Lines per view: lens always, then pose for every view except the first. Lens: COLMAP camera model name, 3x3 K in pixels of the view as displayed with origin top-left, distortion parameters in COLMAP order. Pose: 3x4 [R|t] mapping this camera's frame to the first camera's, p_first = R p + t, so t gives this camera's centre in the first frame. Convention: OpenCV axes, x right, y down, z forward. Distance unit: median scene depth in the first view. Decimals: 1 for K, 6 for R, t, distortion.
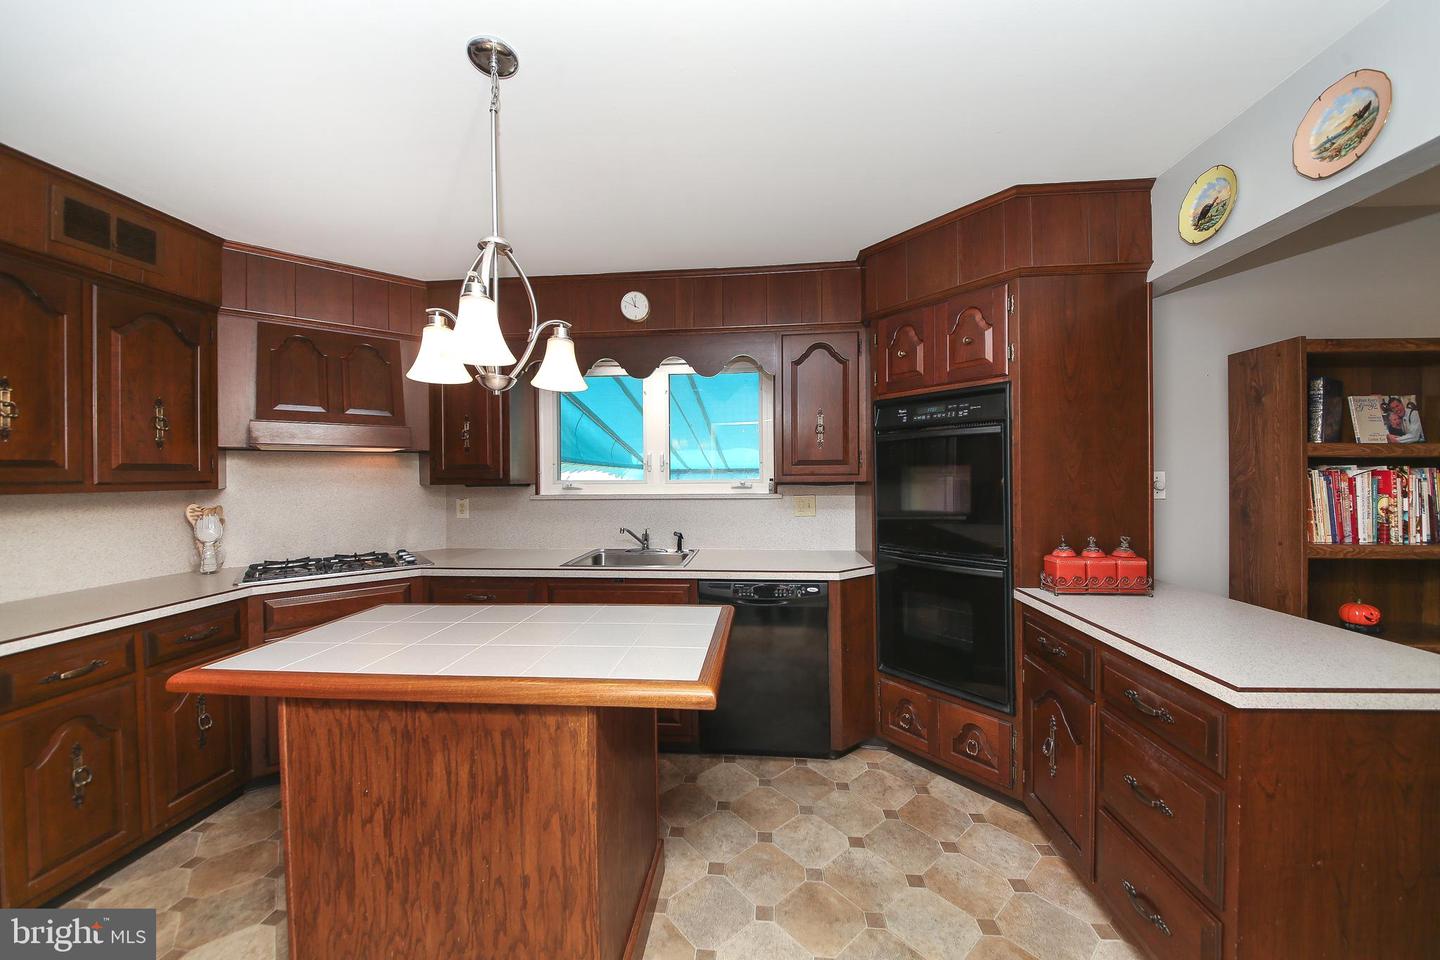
lens RADIAL K [[512.0, 0, 713.6], [0, 512.0, 473.6], [0, 0, 1]] dist [-0.013235, -0.001785]
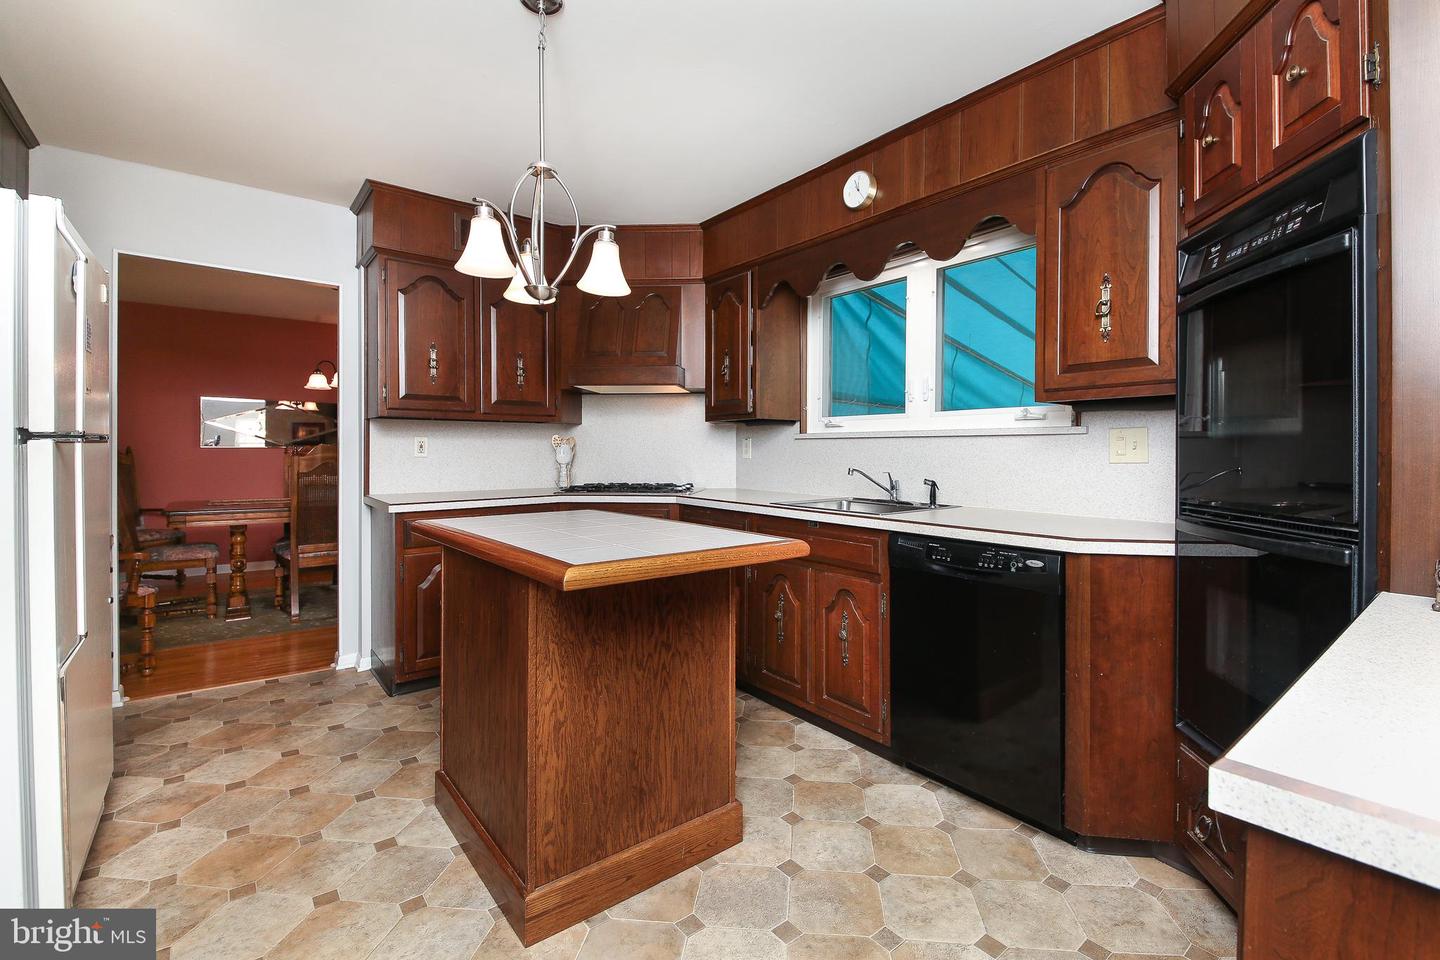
lens RADIAL K [[627.5, 0, 725.4], [0, 627.5, 456.8], [0, 0, 1]] dist [-0.002512, -0.000482]
pose [[0.703399, 0.023762, -0.710398, 0.464454], [-0.009988, 0.999673, 0.023549, 0.079086], [0.710725, -0.009469, 0.703406, 0.176473]]
